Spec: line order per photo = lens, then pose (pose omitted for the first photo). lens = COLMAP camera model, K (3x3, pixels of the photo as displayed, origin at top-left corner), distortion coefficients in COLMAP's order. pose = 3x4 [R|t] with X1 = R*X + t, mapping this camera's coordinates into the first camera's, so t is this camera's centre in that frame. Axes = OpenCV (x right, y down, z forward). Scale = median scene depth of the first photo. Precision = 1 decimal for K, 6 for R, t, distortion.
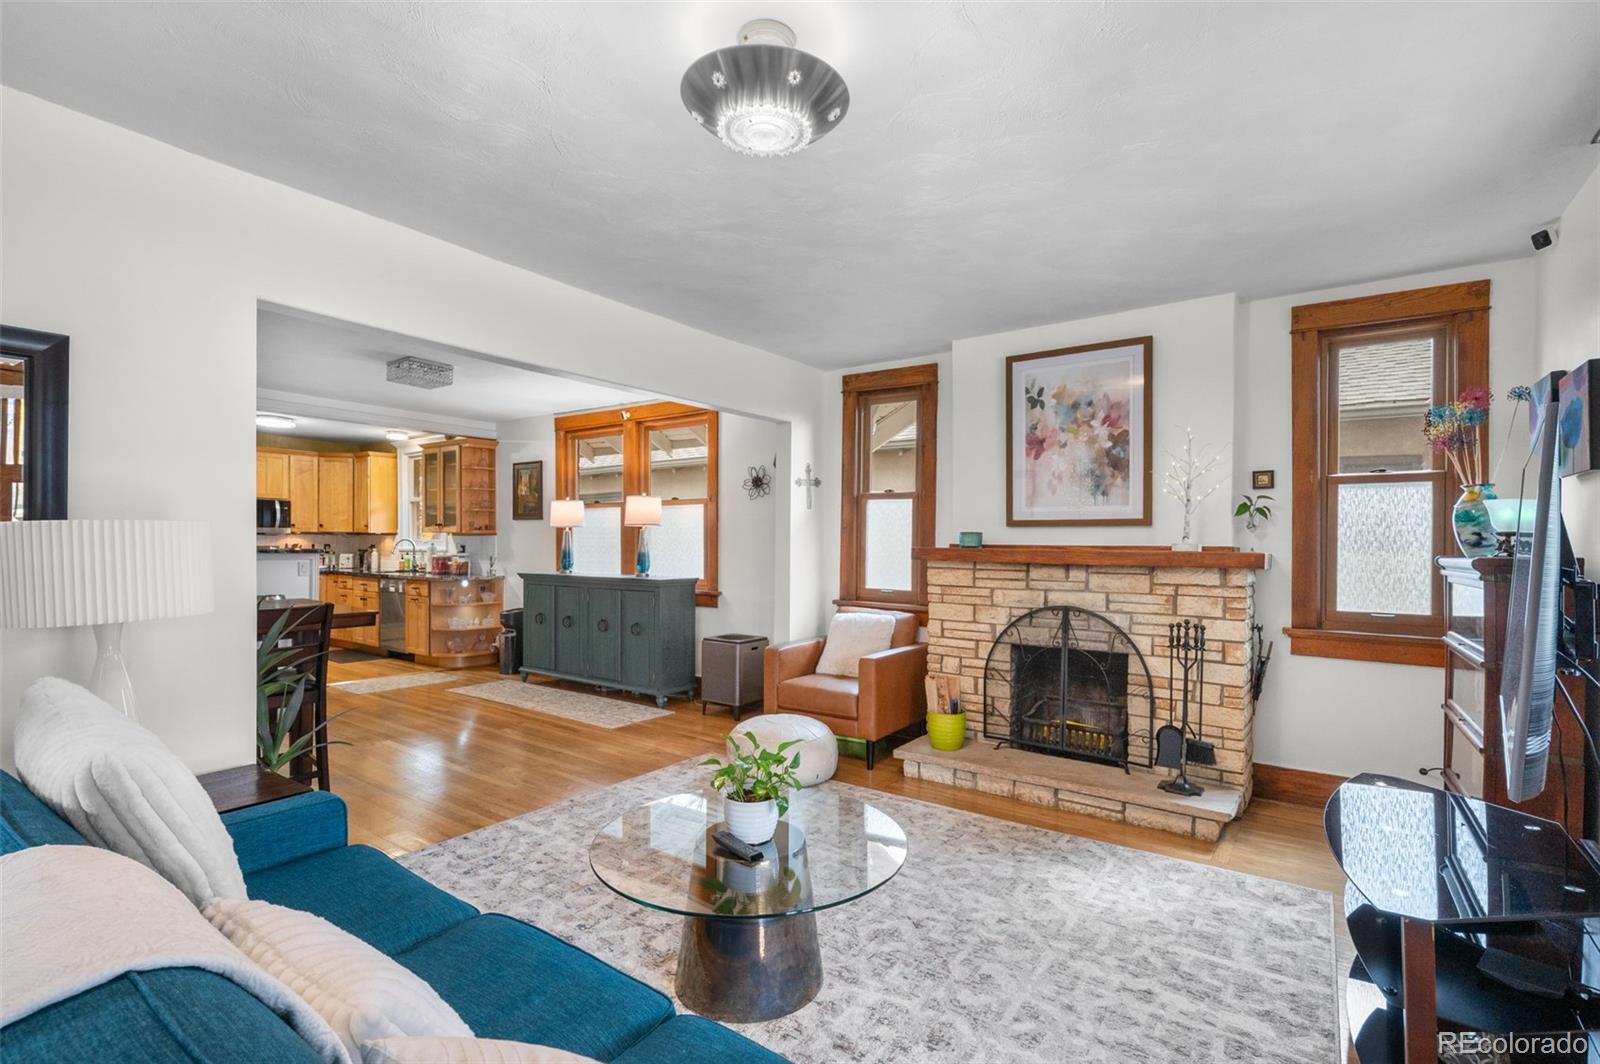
lens RADIAL K [[722.7, 0, 802.6], [0, 722.7, 539.4], [0, 0, 1]] dist [0.000249, 0.001110]
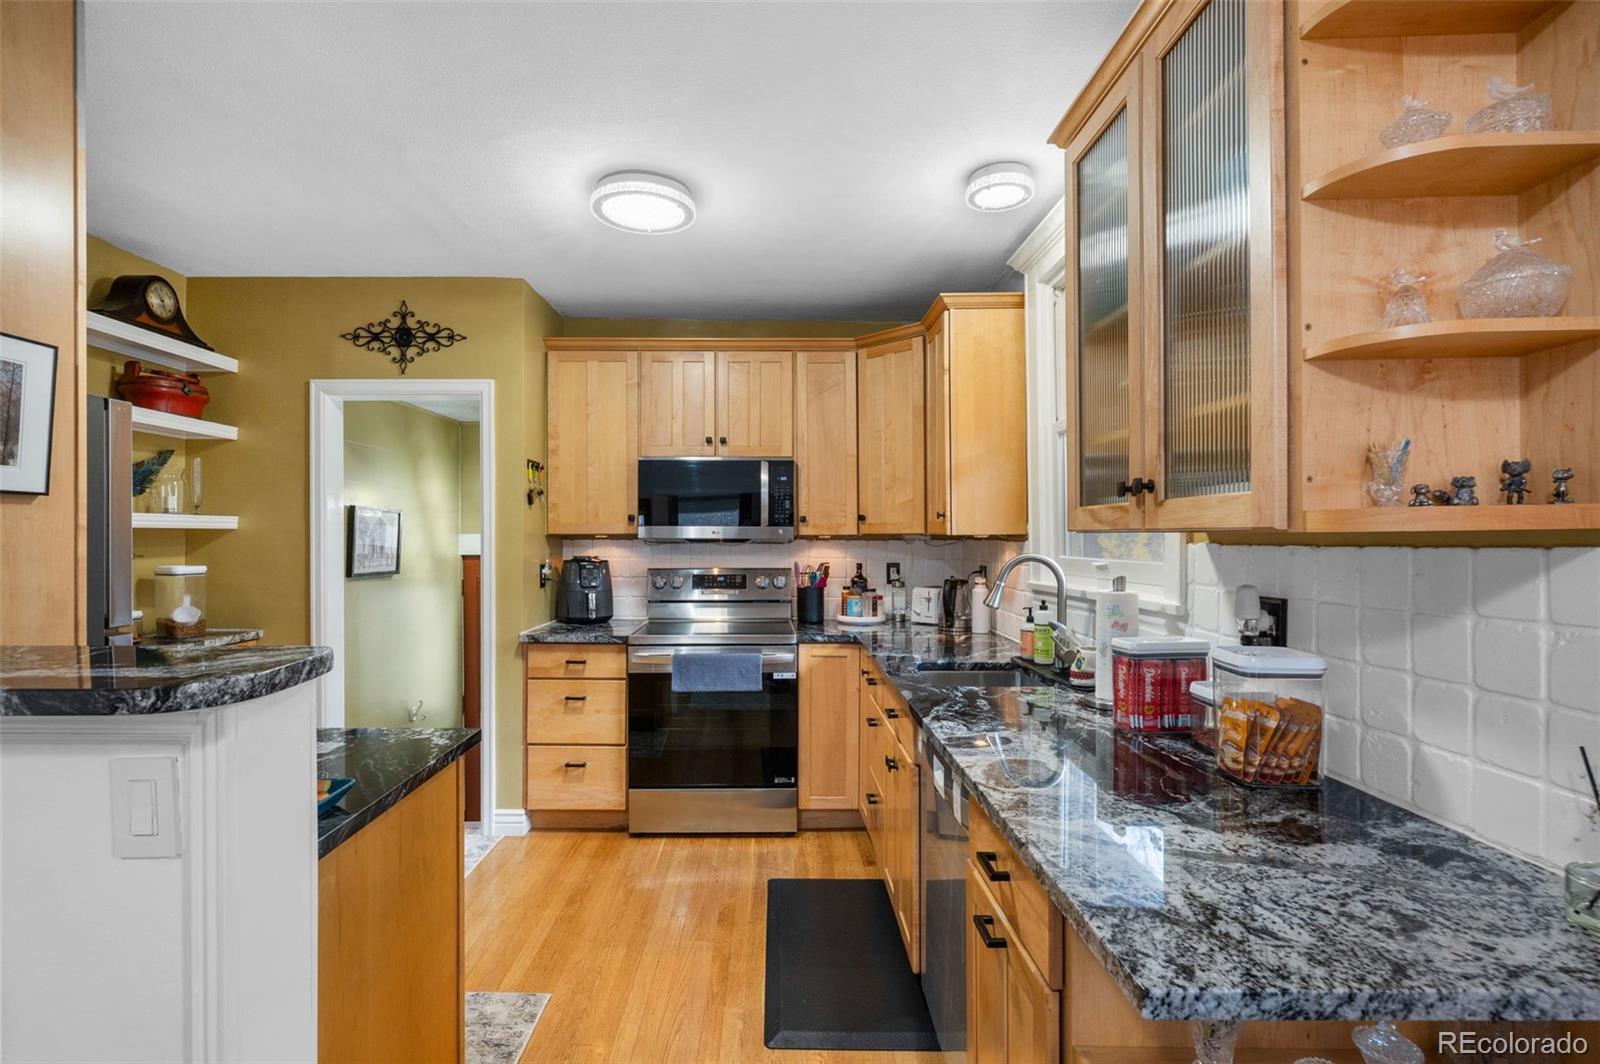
lens RADIAL K [[722.7, 0, 792.9], [0, 722.7, 533.1], [0, 0, 1]] dist [0.000249, 0.001110]
pose [[0.585586, -0.015895, -0.810455, -0.429779], [0.014490, 0.999853, -0.009140, -0.009314], [0.810481, -0.006392, 0.585730, 0.869899]]
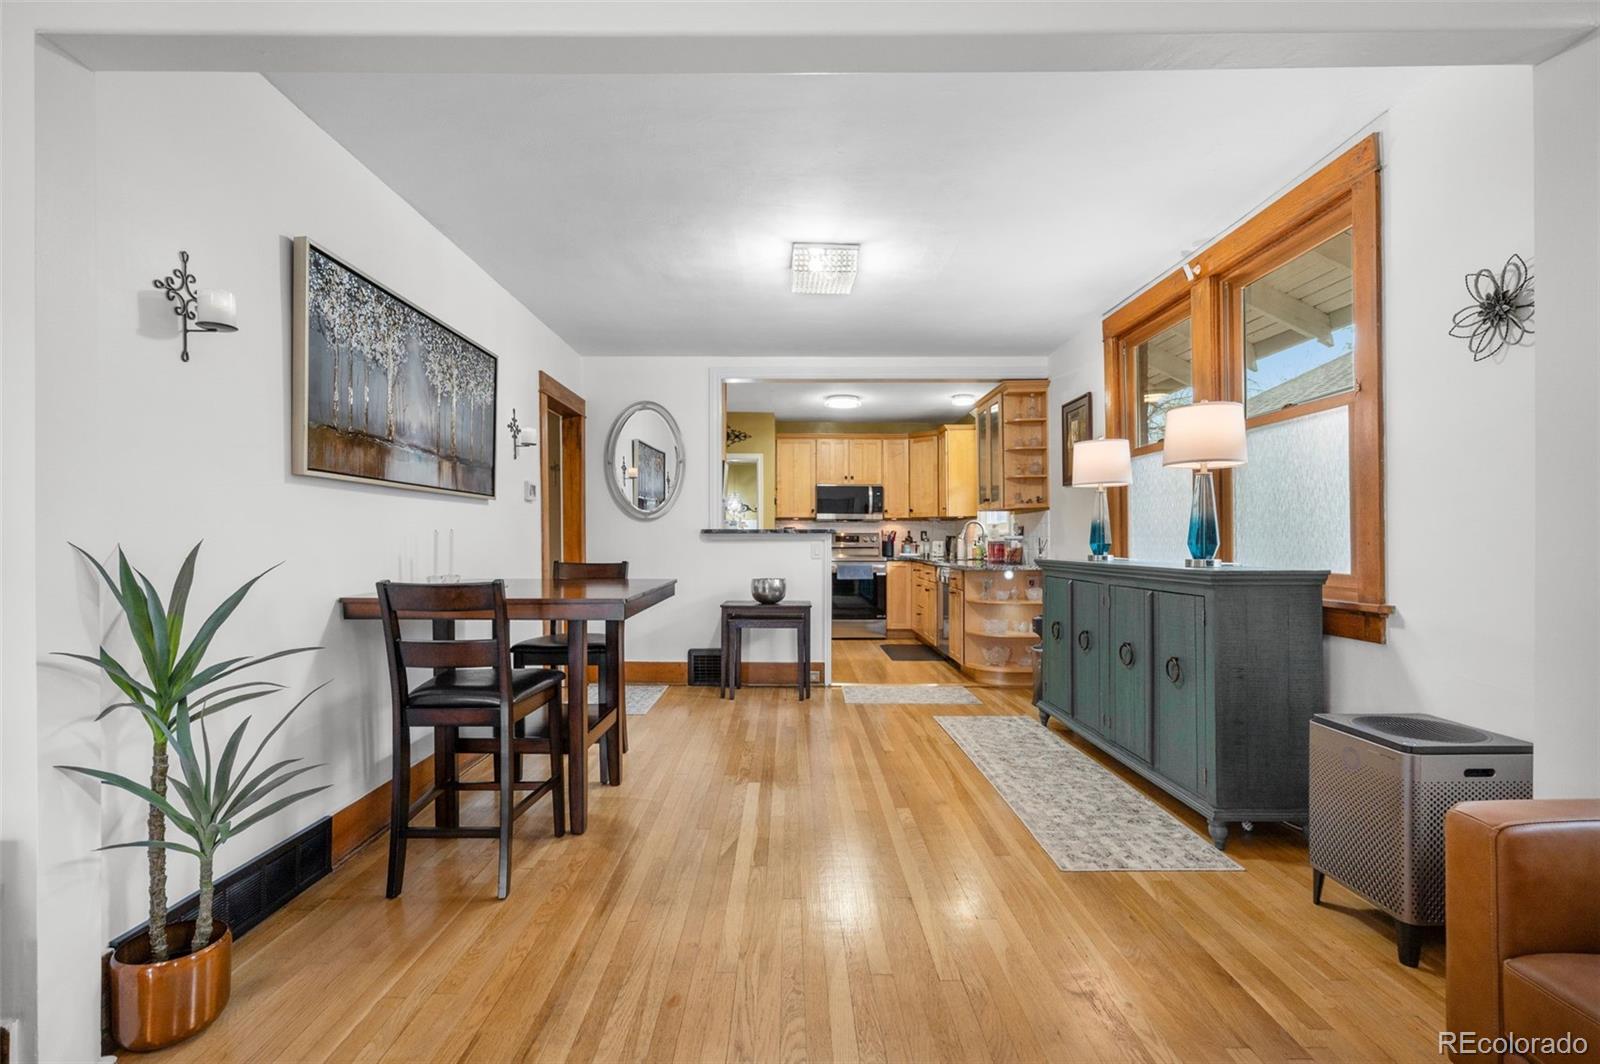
lens RADIAL K [[722.7, 0, 791.5], [0, 722.7, 537.6], [0, 0, 1]] dist [0.000249, 0.001110]
pose [[0.574938, -0.012927, -0.818095, 0.022042], [0.009596, 0.999913, -0.009056, 0.027249], [0.818140, -0.002643, 0.575012, 0.387656]]
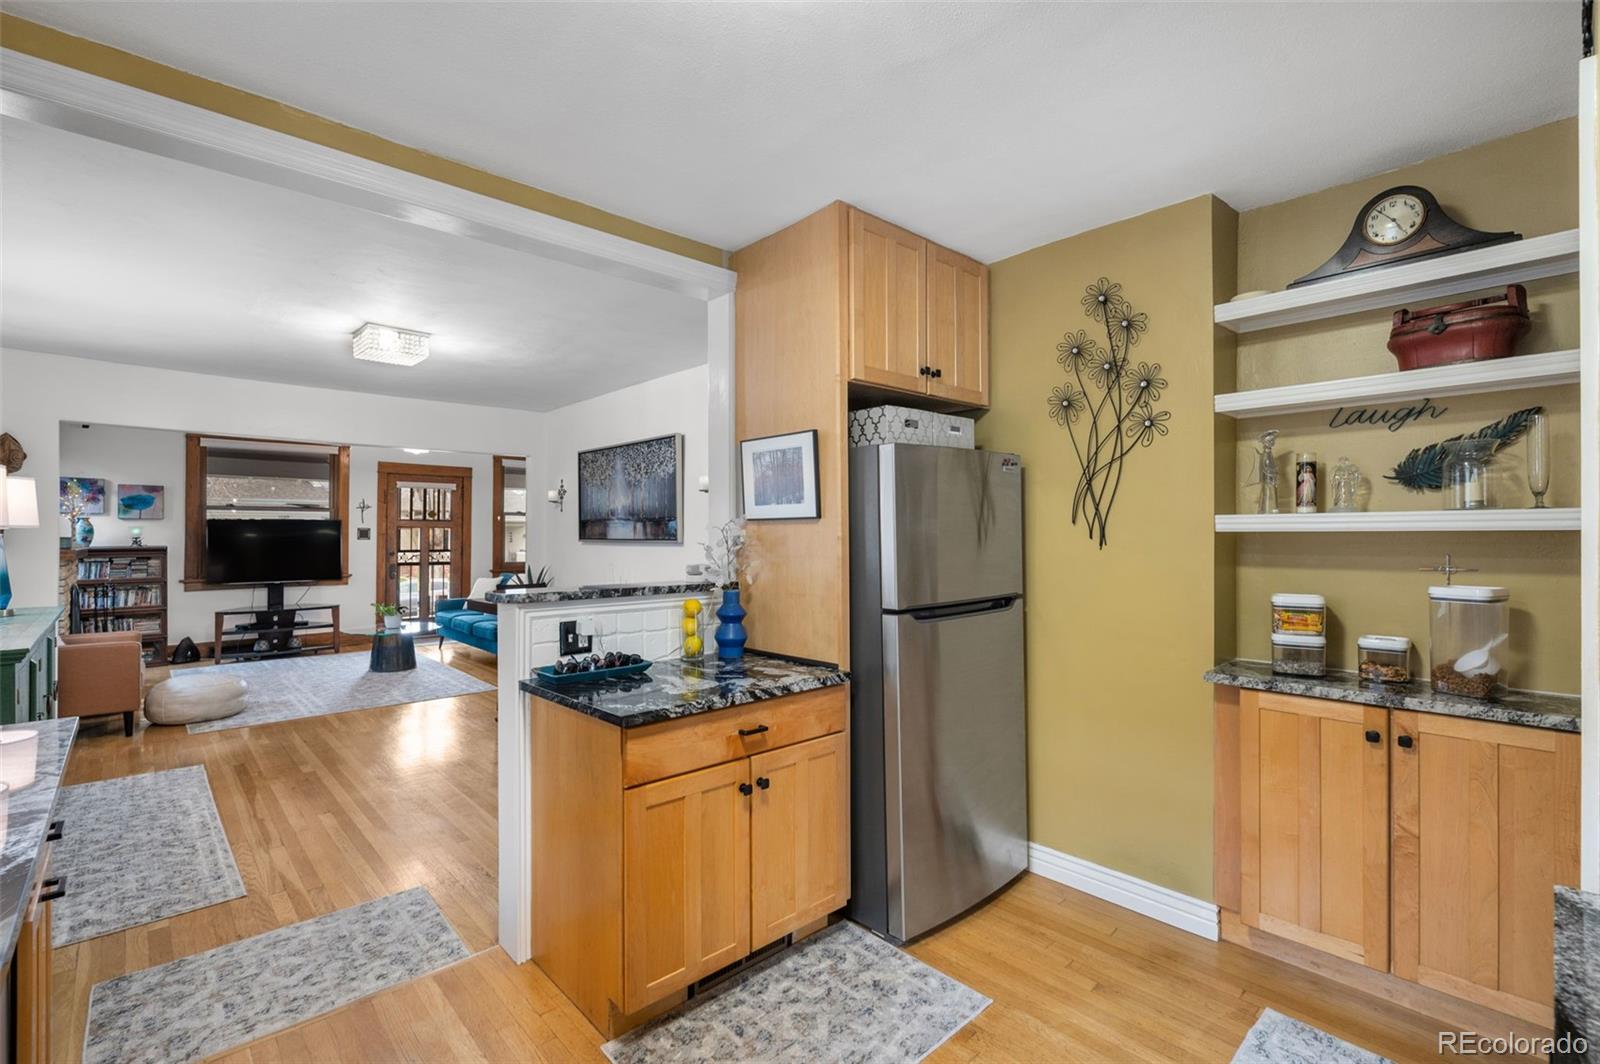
lens RADIAL K [[722.7, 0, 802.2], [0, 722.7, 530.8], [0, 0, 1]] dist [0.000249, 0.001110]
pose [[-0.977531, -0.009488, 0.210578, -0.783193], [-0.010343, 0.999942, -0.002957, -0.017162], [-0.210538, -0.005069, -0.977573, 1.156322]]
